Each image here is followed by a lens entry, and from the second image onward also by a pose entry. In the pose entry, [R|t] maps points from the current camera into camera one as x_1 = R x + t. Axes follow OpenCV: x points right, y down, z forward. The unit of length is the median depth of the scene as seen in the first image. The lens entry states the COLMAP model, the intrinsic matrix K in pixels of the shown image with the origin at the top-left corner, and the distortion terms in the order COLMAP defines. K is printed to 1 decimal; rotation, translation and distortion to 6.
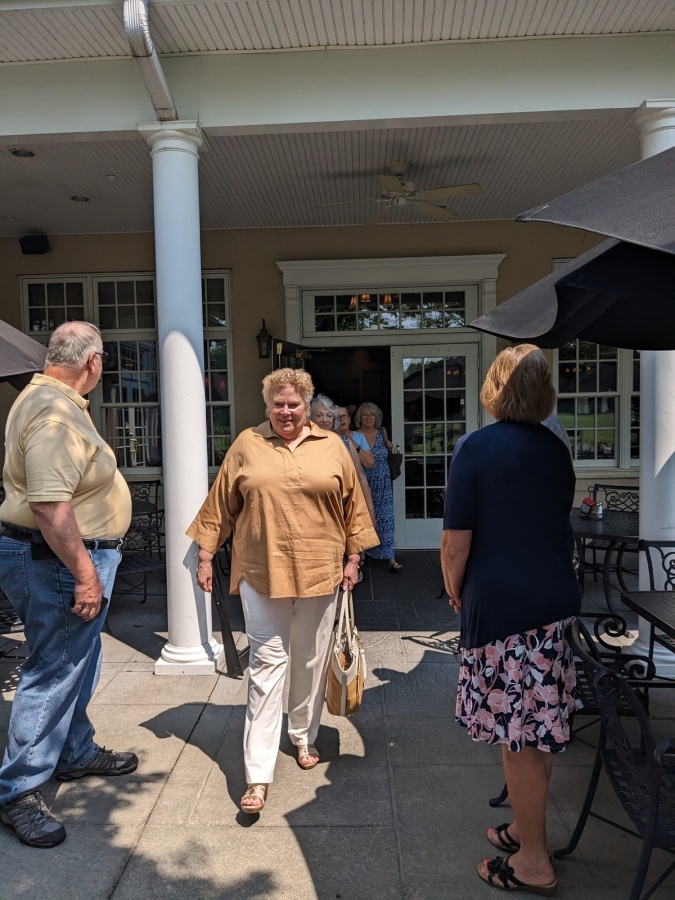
lens RADIAL K [[732.4, 0, 323.7], [0, 732.4, 476.0], [0, 0, 1]] dist [0.036263, -0.073446]
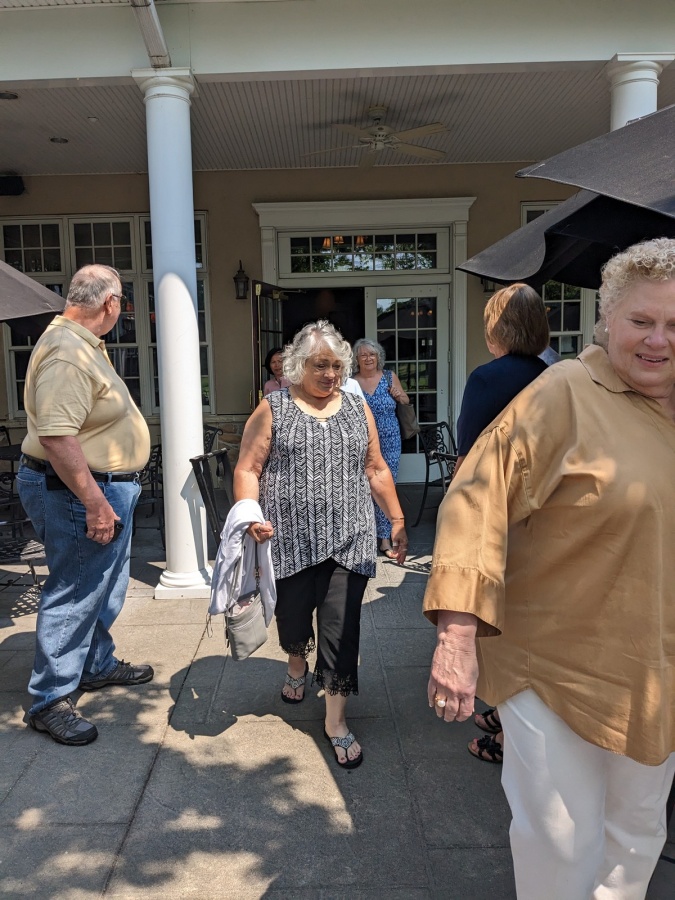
lens RADIAL K [[732.4, 0, 314.8], [0, 732.4, 448.4], [0, 0, 1]] dist [0.036263, -0.073446]
pose [[0.999048, -0.011108, 0.042188, -0.025465], [0.009381, 0.999119, 0.040899, 0.006276], [-0.042605, -0.040465, 0.998272, -0.034479]]
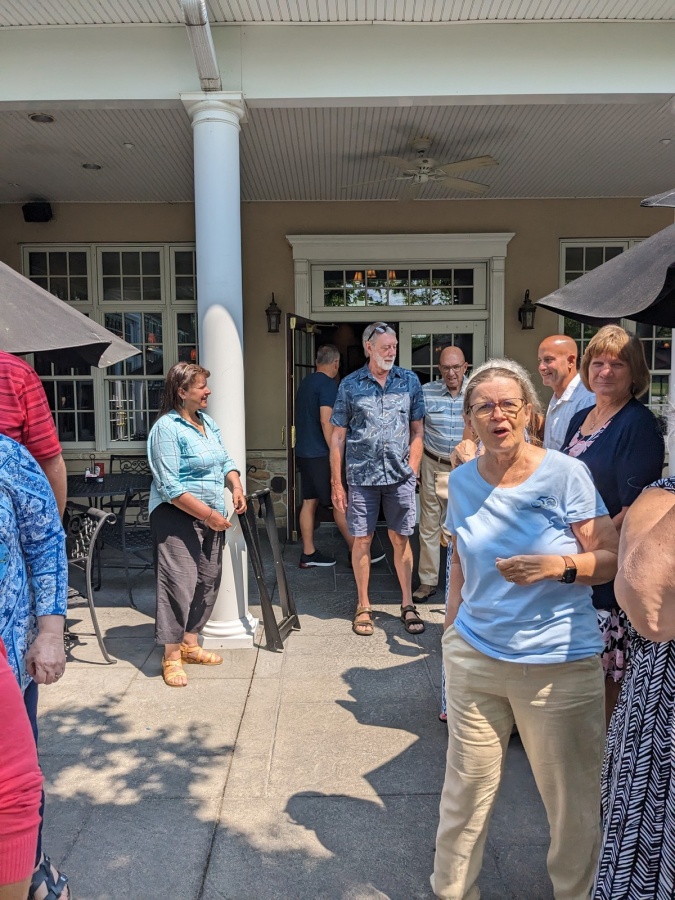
lens RADIAL K [[732.4, 0, 333.8], [0, 732.4, 461.7], [0, 0, 1]] dist [0.036263, -0.073446]
pose [[0.998435, 0.004814, 0.055718, -0.055690], [-0.005633, 0.999878, 0.014550, 0.000183], [-0.055641, -0.014841, 0.998341, -0.002210]]
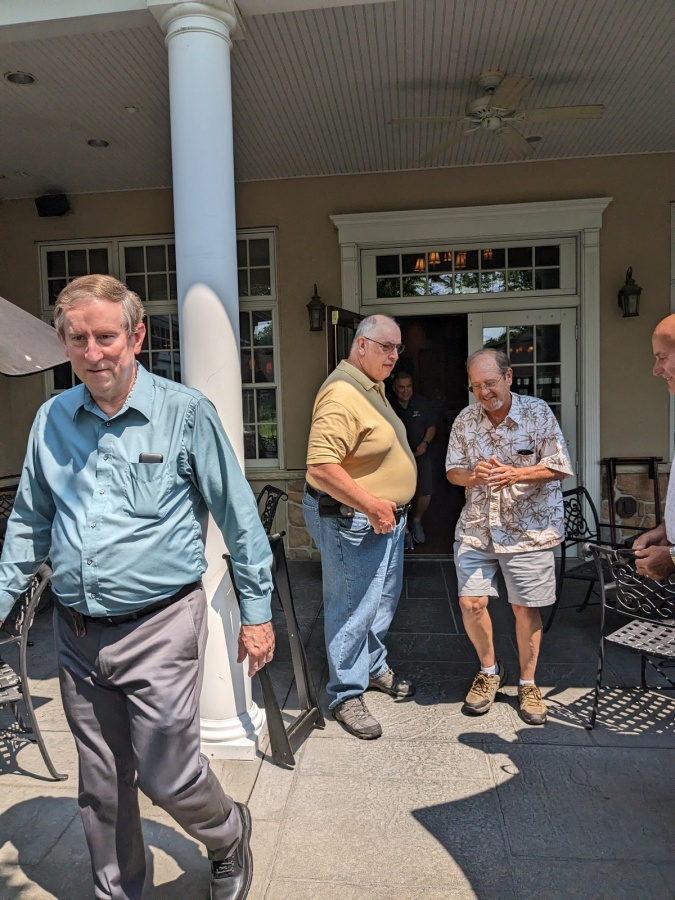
lens RADIAL K [[732.4, 0, 316.8], [0, 732.4, 467.2], [0, 0, 1]] dist [0.036263, -0.073446]
pose [[0.997290, -0.004880, -0.073404, -0.020024], [0.005745, 0.999917, 0.011569, -0.013972], [0.073341, -0.011960, 0.997235, 0.160279]]
